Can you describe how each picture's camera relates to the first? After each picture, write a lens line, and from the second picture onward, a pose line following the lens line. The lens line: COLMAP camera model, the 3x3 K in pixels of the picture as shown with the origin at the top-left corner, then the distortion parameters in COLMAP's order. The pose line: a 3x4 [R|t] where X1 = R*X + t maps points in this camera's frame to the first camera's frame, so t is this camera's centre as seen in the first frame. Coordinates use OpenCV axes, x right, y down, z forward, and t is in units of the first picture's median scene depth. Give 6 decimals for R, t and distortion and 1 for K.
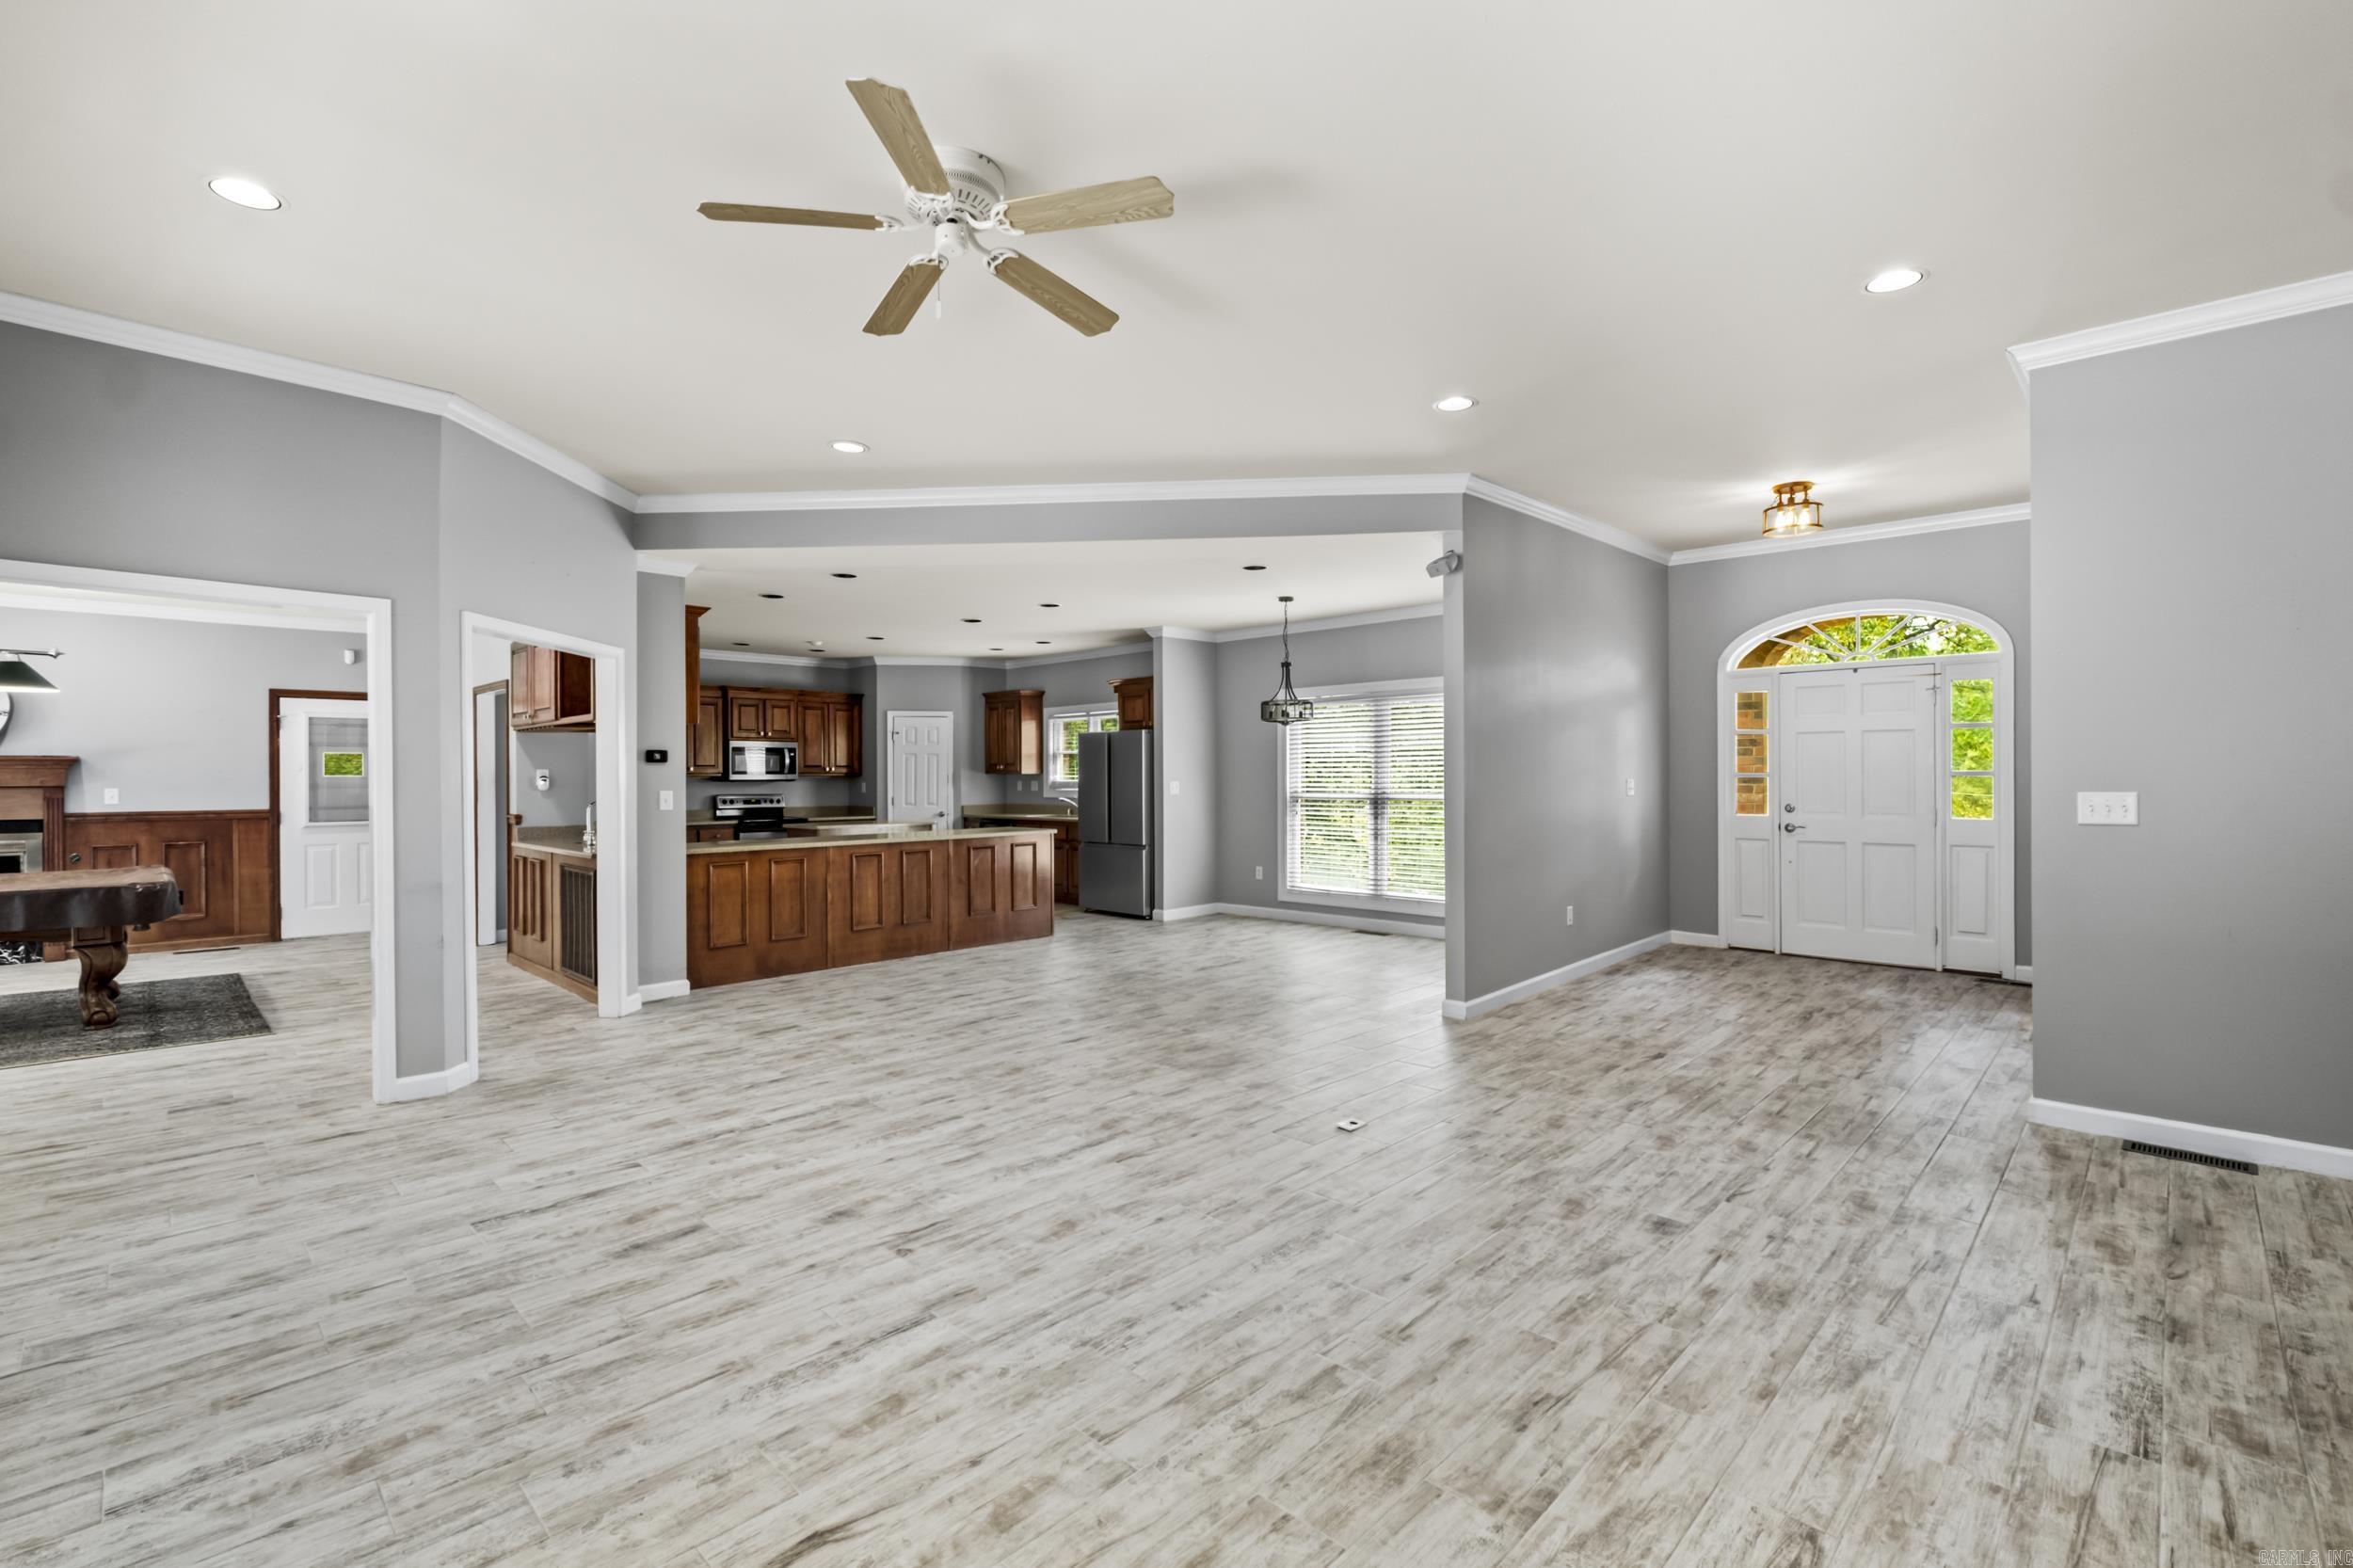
lens RADIAL K [[1037.2, 0, 1163.7], [0, 1037.2, 795.0], [0, 0, 1]] dist [-0.008386, -0.000892]
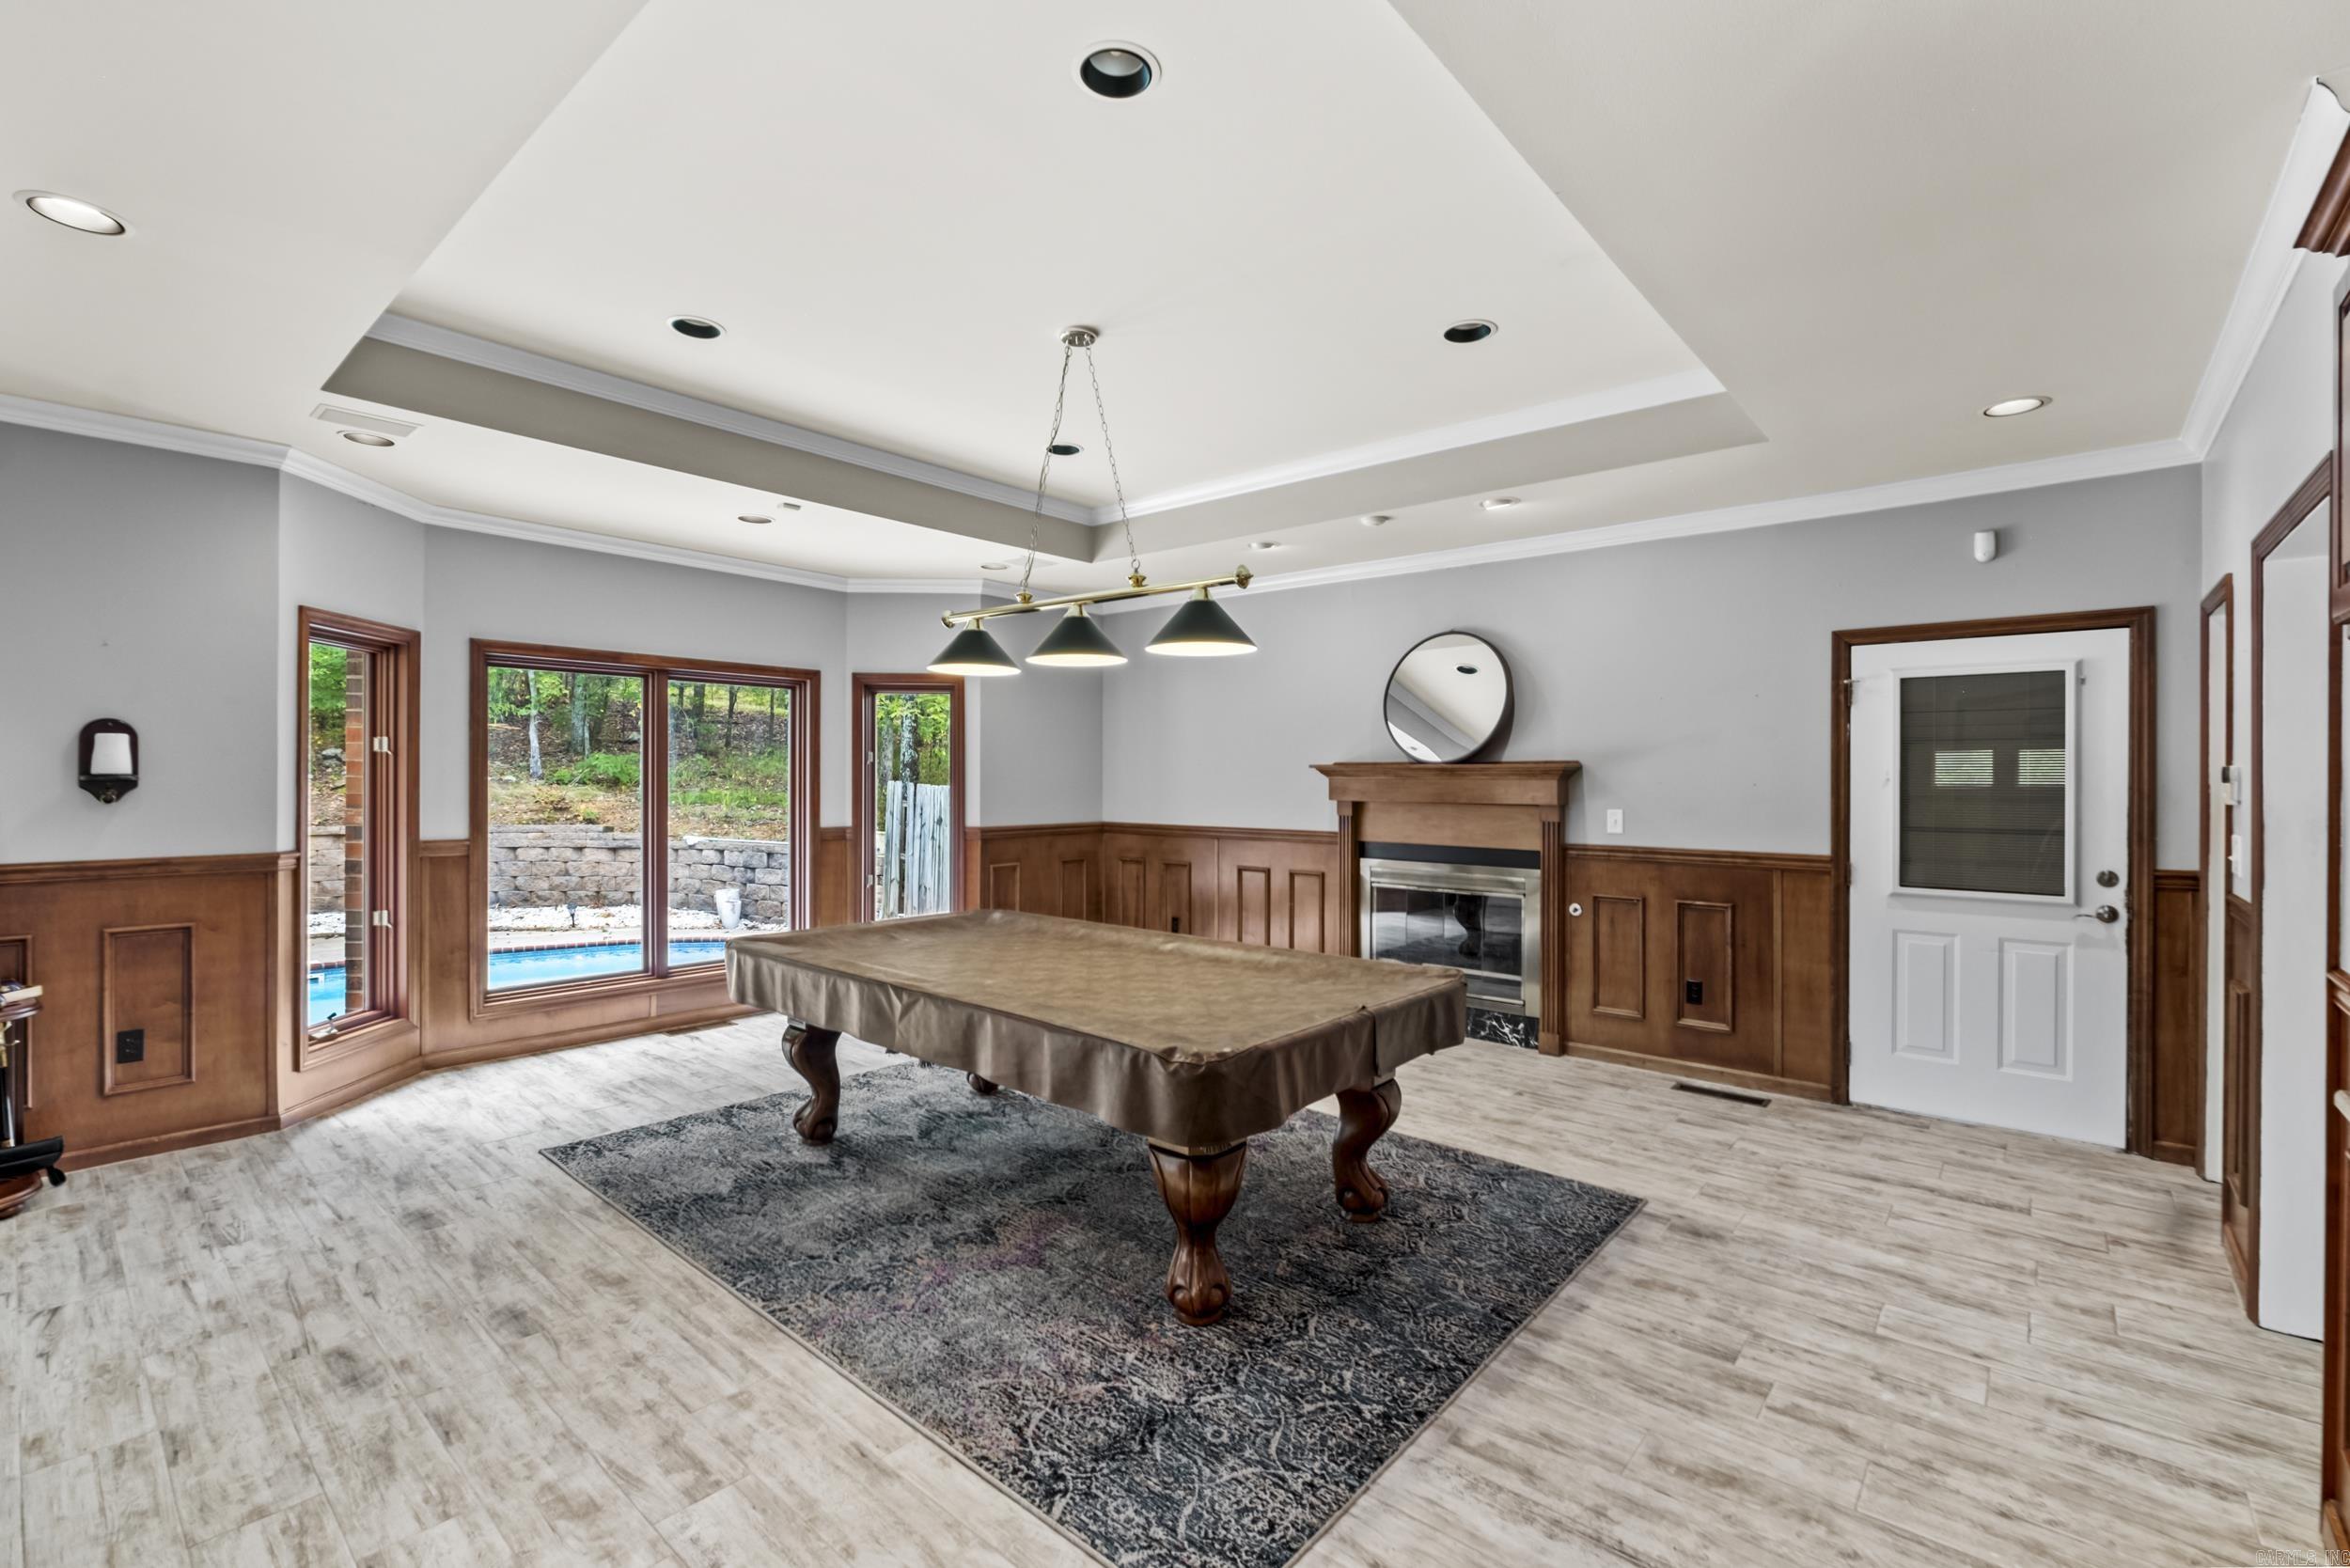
lens RADIAL K [[1036.0, 0, 1149.6], [0, 1036.0, 774.4], [0, 0, 1]] dist [-0.008386, -0.000892]
pose [[0.055738, 0.004247, -0.998436, -0.582738], [-0.021770, 0.999758, 0.003037, -0.037604], [0.998208, 0.021567, 0.055817, 1.023589]]
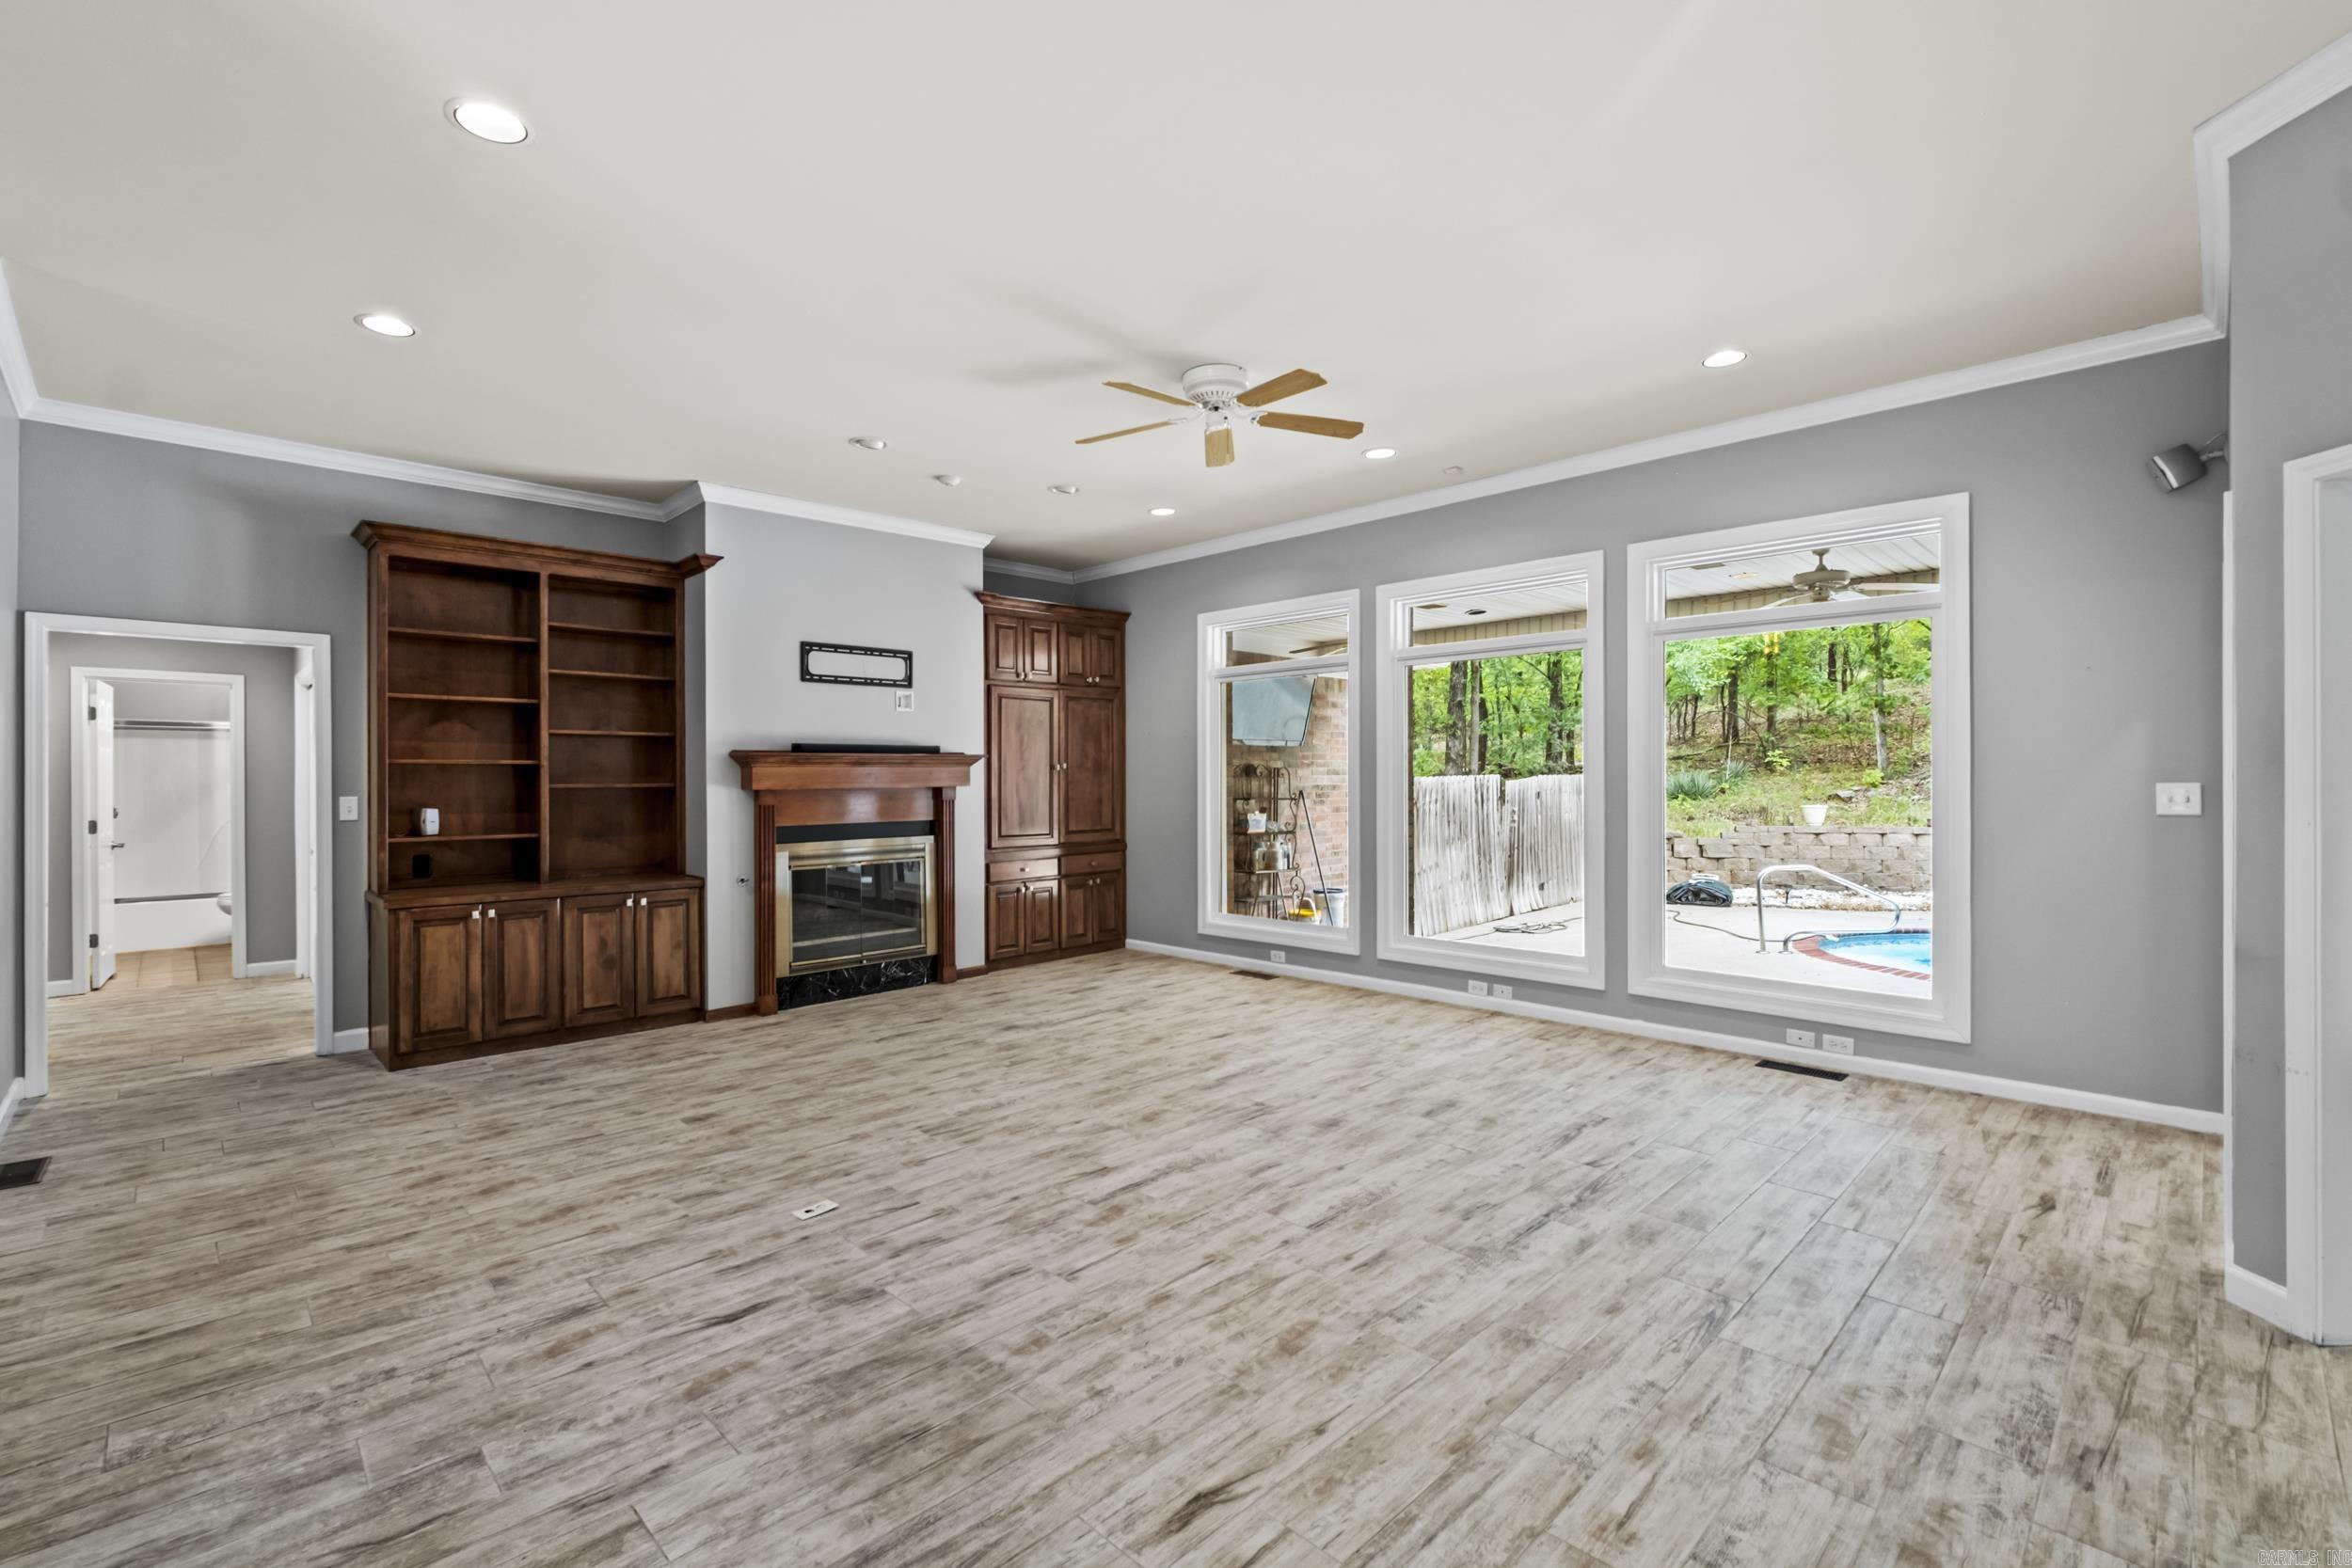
lens RADIAL K [[1036.7, 0, 1169.5], [0, 1036.7, 775.2], [0, 0, 1]] dist [-0.008386, -0.000892]
pose [[-0.999879, 0.009191, 0.012555, -0.083877], [0.009371, 0.999853, 0.014344, -0.023230], [-0.012422, 0.014460, -0.999818, 1.383825]]
